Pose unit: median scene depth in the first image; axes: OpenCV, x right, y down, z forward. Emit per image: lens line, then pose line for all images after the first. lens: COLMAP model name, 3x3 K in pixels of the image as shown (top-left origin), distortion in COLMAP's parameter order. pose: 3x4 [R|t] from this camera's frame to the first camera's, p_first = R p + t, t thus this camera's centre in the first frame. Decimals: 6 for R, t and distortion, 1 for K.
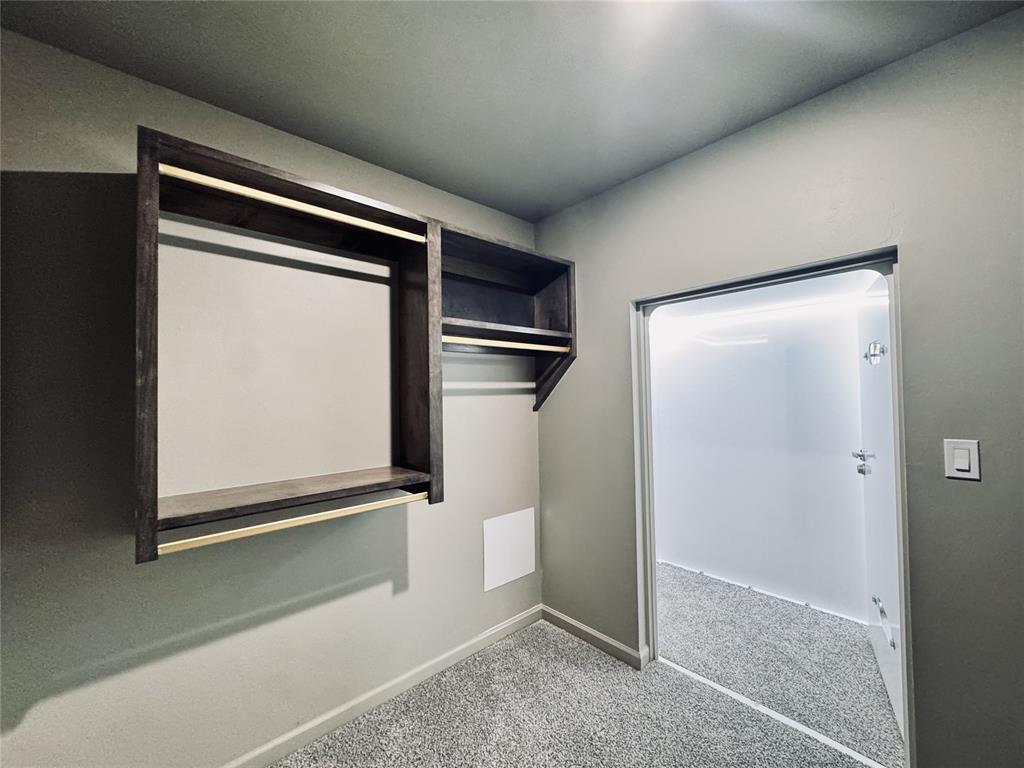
lens RADIAL K [[409.4, 0, 512.0], [0, 409.4, 384.0], [0, 0, 1]] dist [-0.002833, 0.000385]
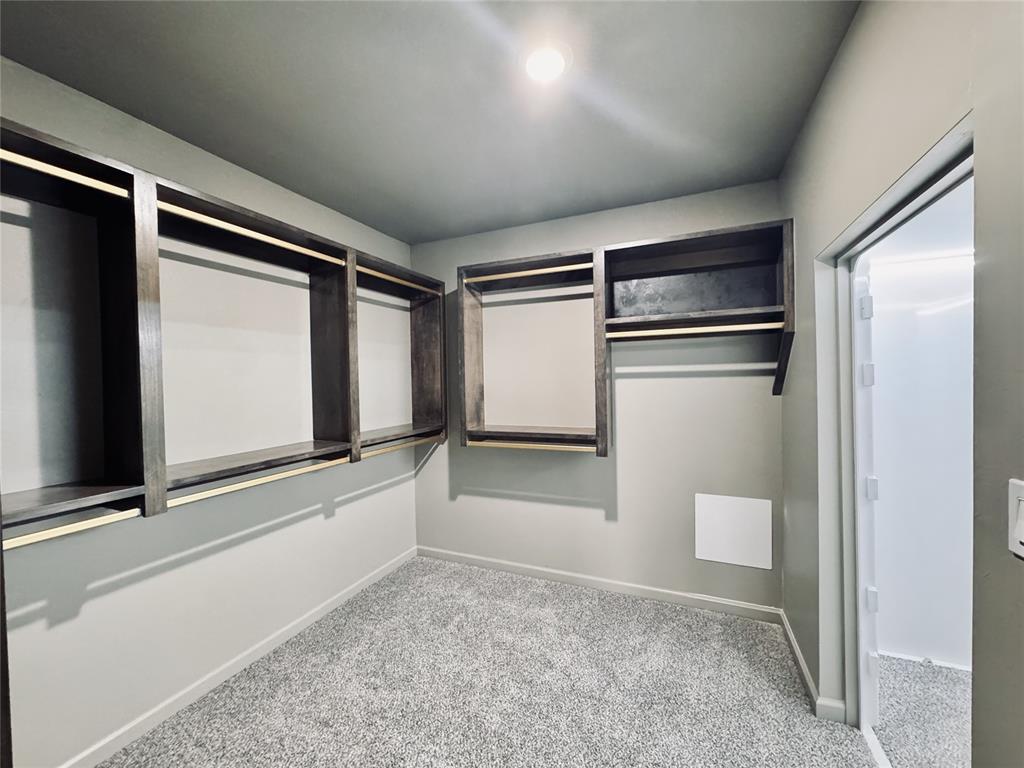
lens RADIAL K [[415.6, 0, 512.0], [0, 415.6, 384.0], [0, 0, 1]] dist [-0.002284, -0.000242]
pose [[0.415689, 0.026216, -0.909129, 0.720418], [0.035086, 0.998378, 0.044833, -0.020231], [0.908830, -0.050534, 0.414095, 0.124536]]
